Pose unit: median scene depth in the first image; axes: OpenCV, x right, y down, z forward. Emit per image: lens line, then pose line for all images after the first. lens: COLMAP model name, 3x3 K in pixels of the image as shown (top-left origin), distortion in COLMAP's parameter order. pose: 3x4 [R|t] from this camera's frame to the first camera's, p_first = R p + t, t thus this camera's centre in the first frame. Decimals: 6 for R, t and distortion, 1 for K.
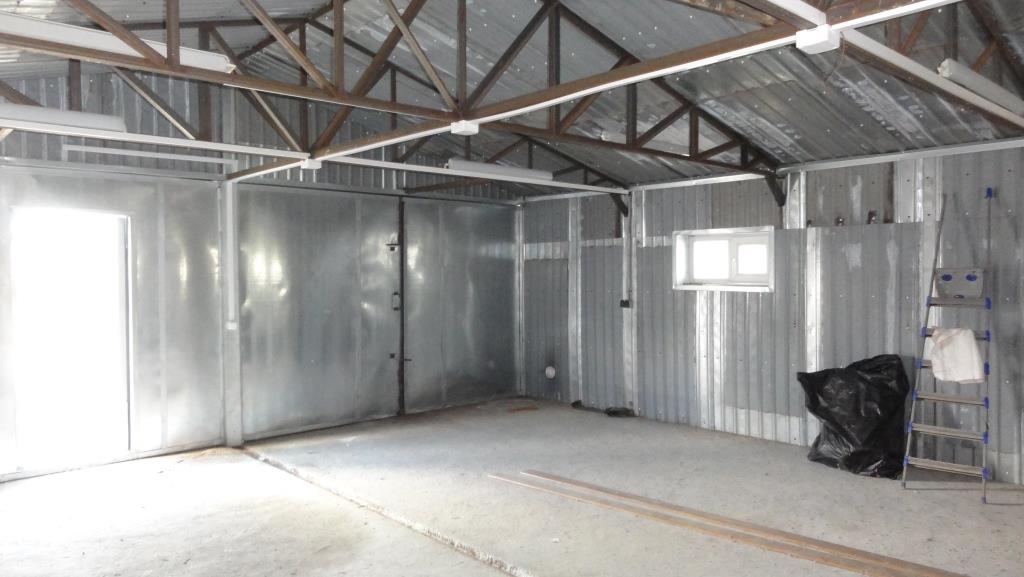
lens RADIAL K [[731.8, 0, 512.9], [0, 731.8, 286.5], [0, 0, 1]] dist [0.004069, -0.004510]
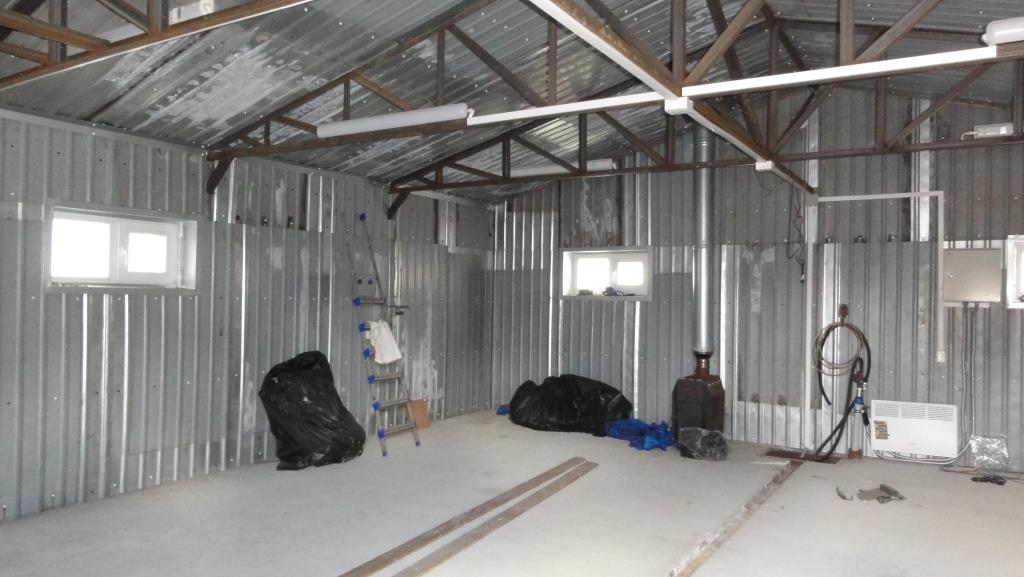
lens RADIAL K [[731.8, 0, 511.1], [0, 731.8, 290.3], [0, 0, 1]] dist [0.004069, -0.004510]
pose [[-0.263702, -0.007985, 0.964571, -0.600684], [-0.007855, 0.999950, 0.006130, -0.006210], [-0.964572, -0.005960, -0.263751, 0.971497]]
